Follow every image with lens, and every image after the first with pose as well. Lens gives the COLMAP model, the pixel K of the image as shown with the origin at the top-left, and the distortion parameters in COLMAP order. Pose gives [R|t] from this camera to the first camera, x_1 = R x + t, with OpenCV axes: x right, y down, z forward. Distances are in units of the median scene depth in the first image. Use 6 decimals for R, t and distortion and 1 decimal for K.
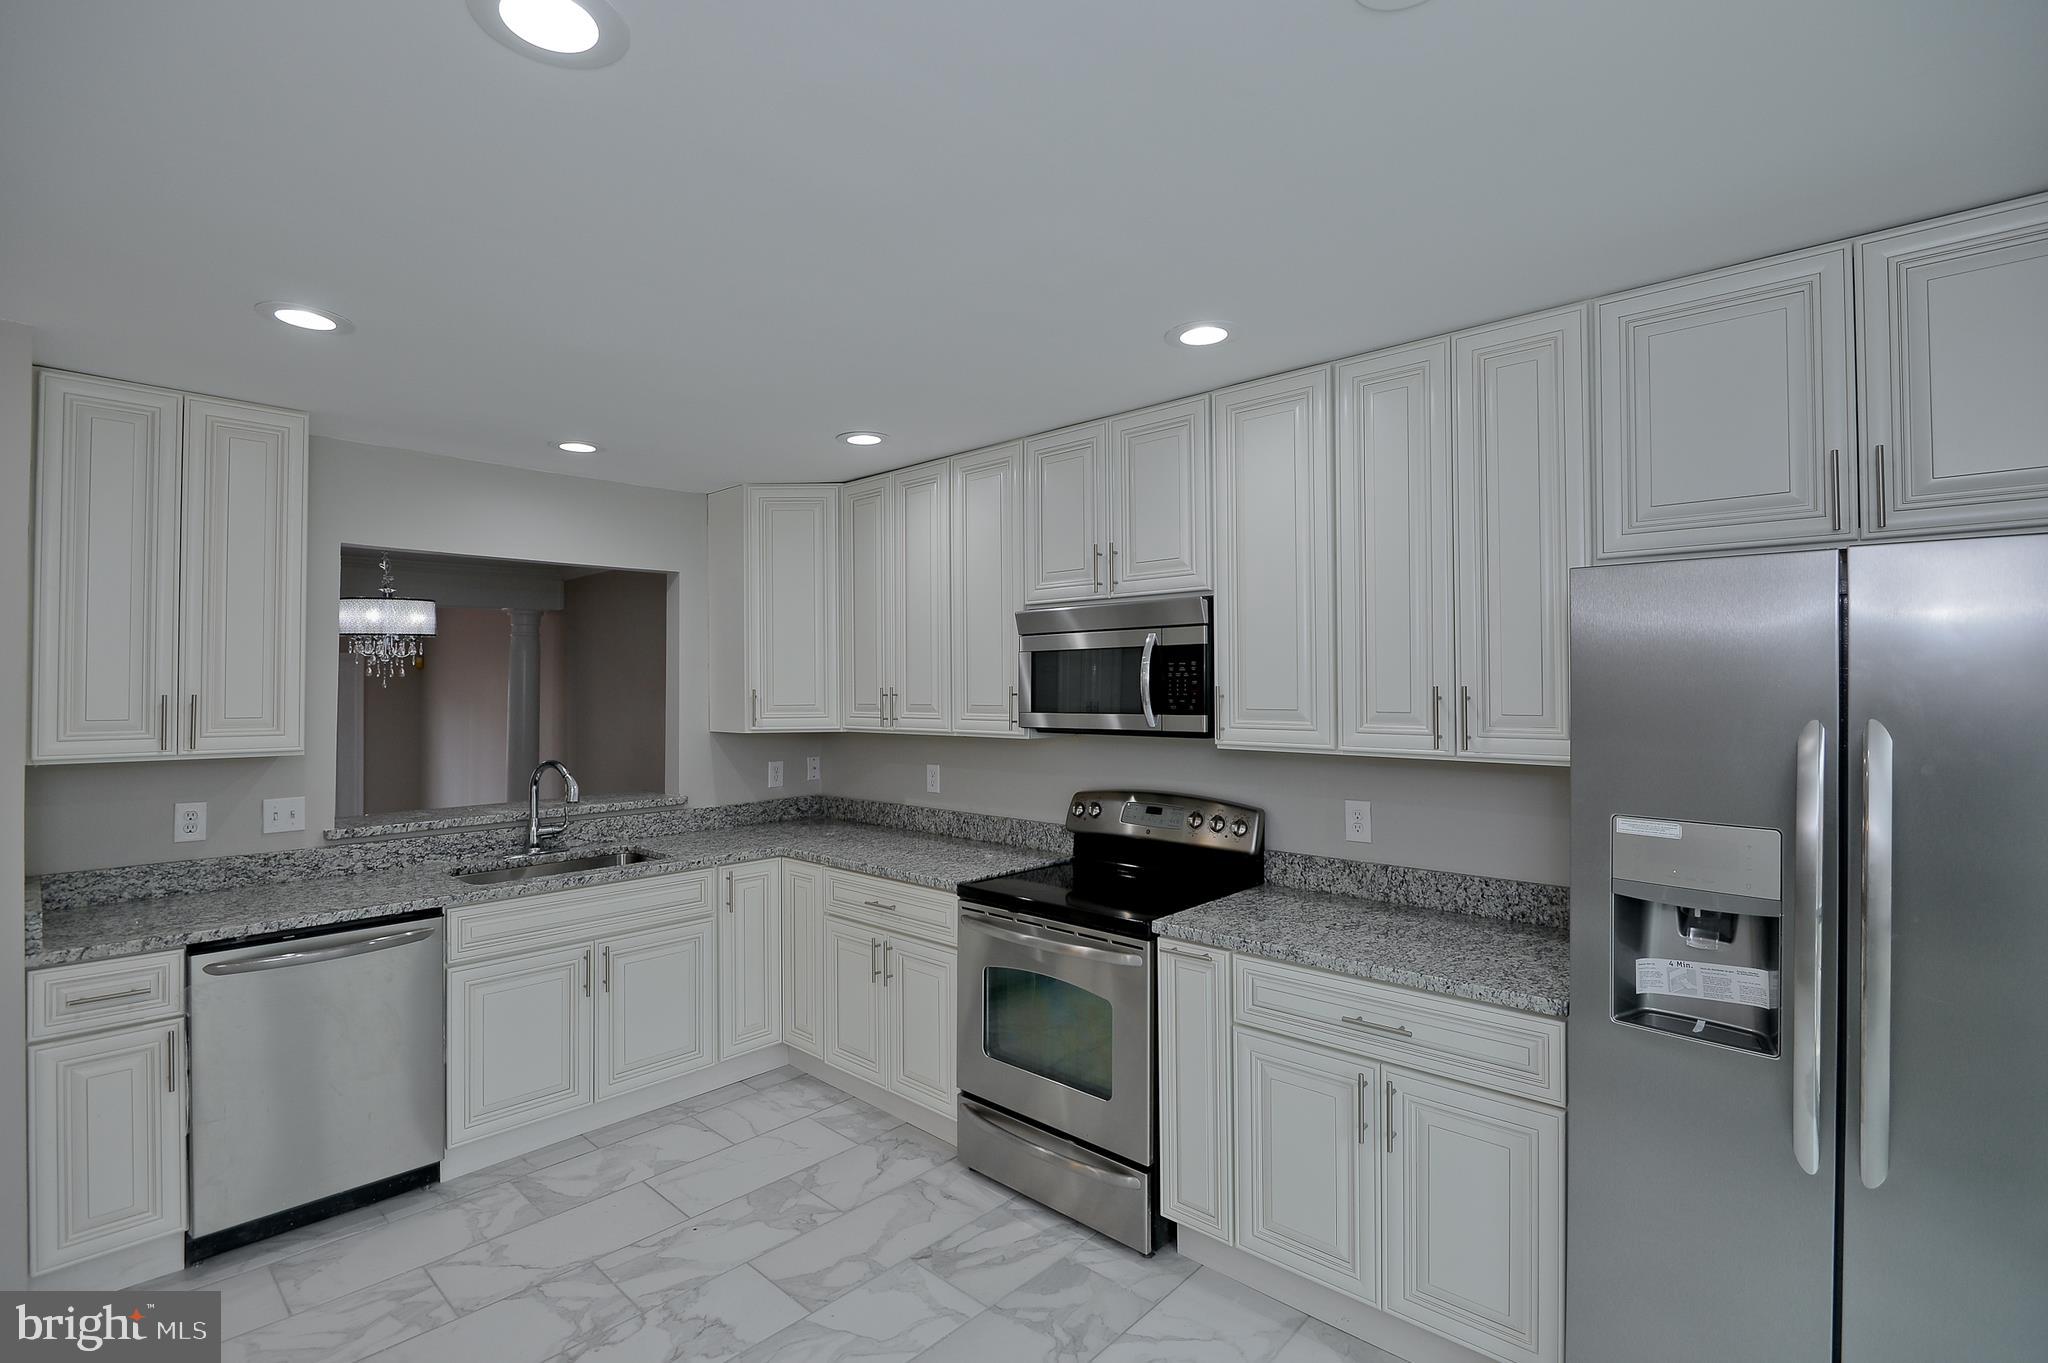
lens RADIAL K [[951.8, 0, 1018.6], [0, 951.8, 670.6], [0, 0, 1]] dist [-0.001834, -0.008481]
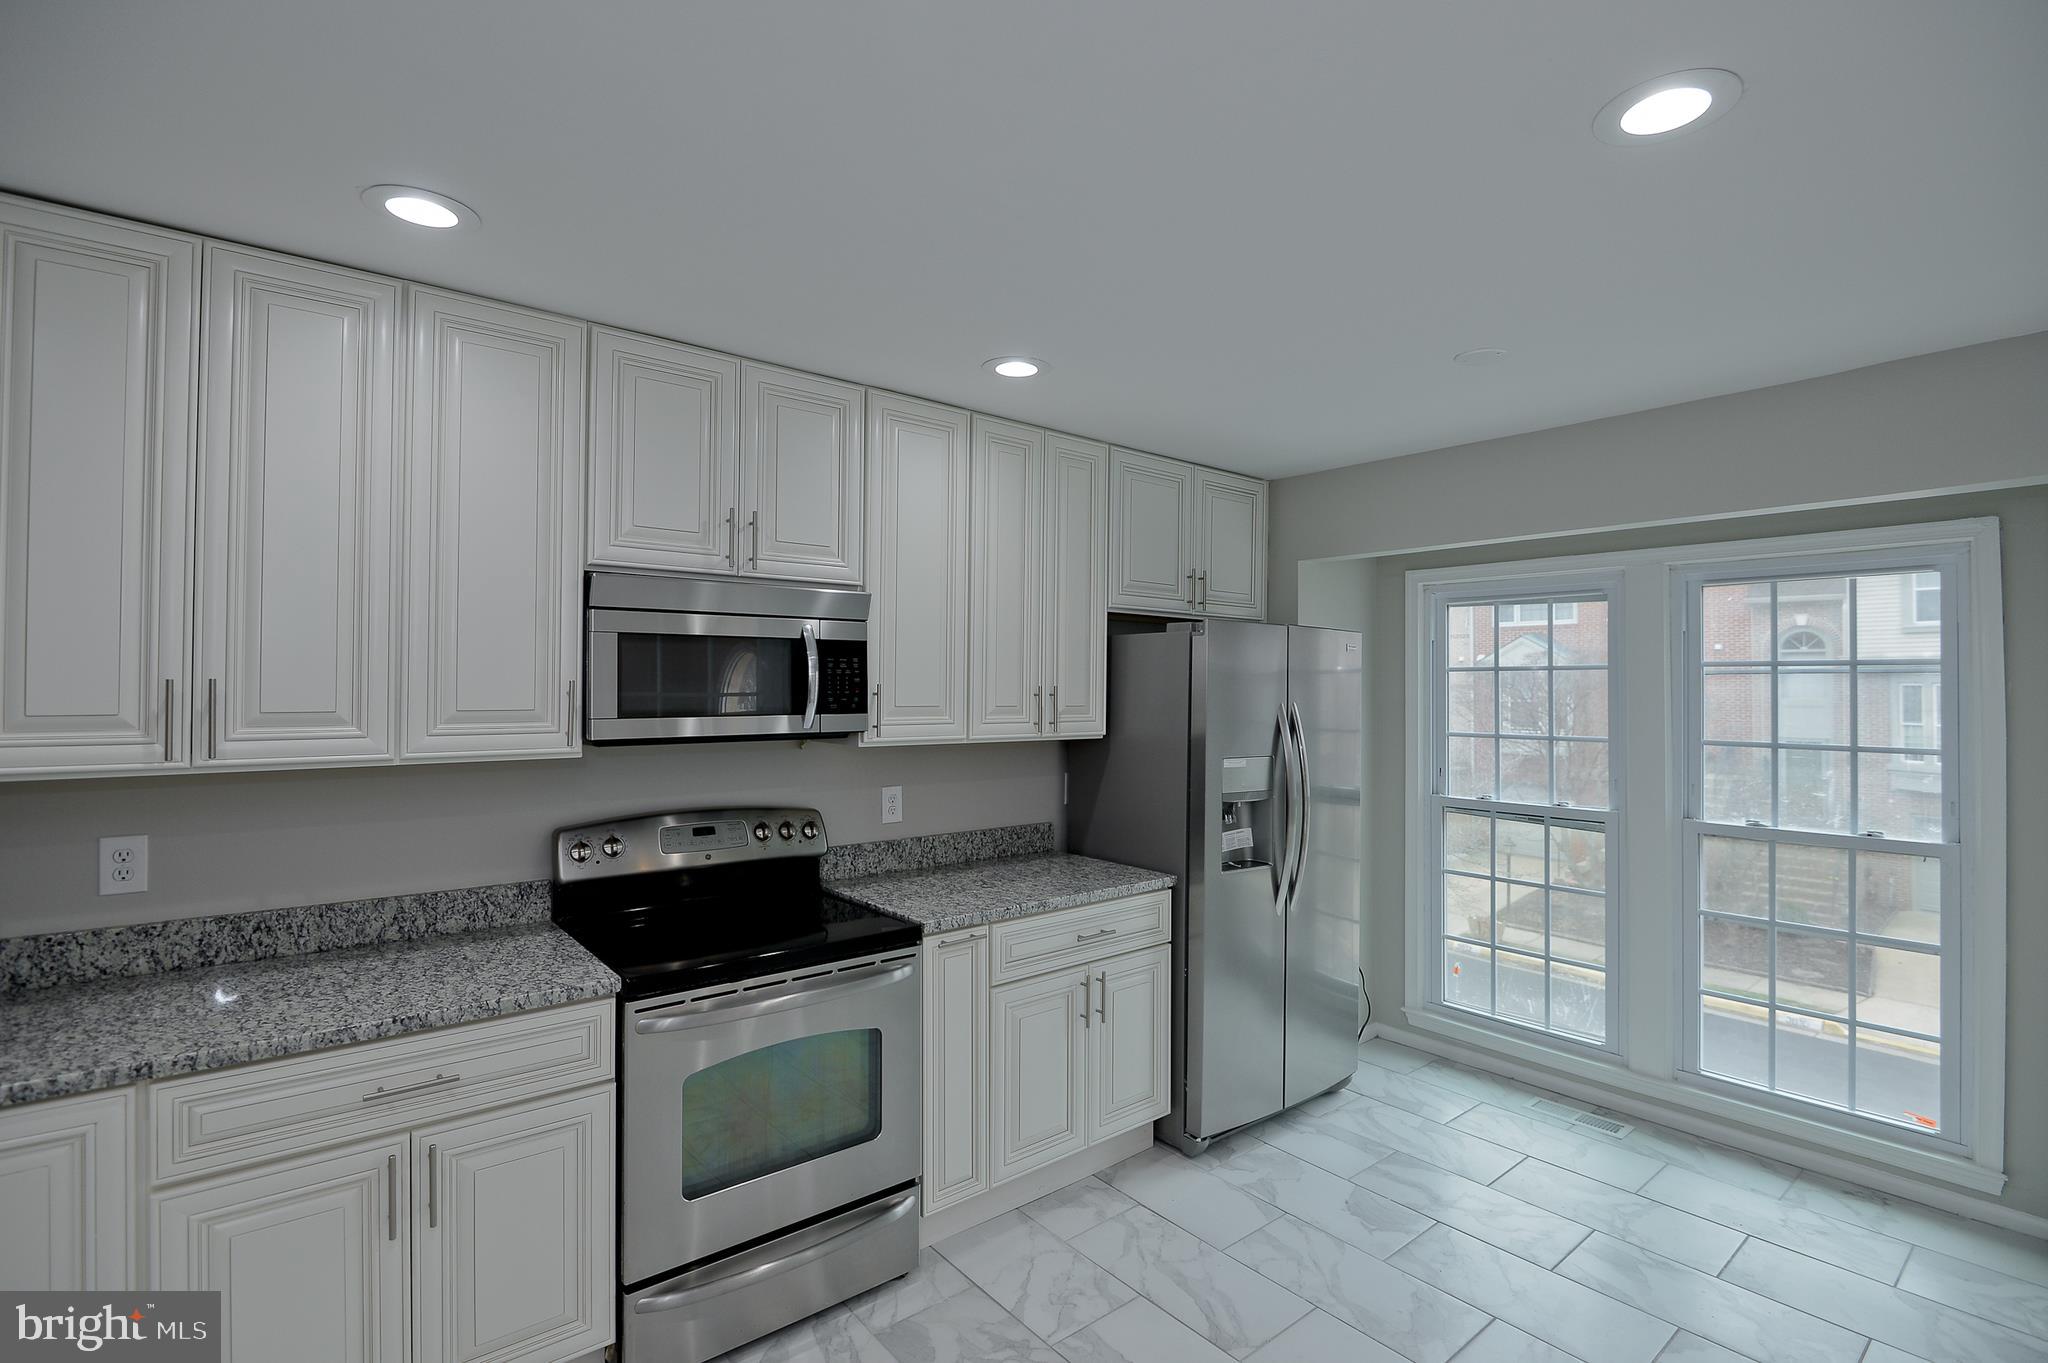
lens RADIAL K [[951.8, 0, 1018.6], [0, 951.8, 670.6], [0, 0, 1]] dist [-0.001834, -0.008481]
pose [[0.137987, 0.021599, 0.990198, -0.713013], [-0.022408, 0.999574, -0.018681, 0.016287], [-0.990180, -0.019611, 0.138413, 0.666639]]
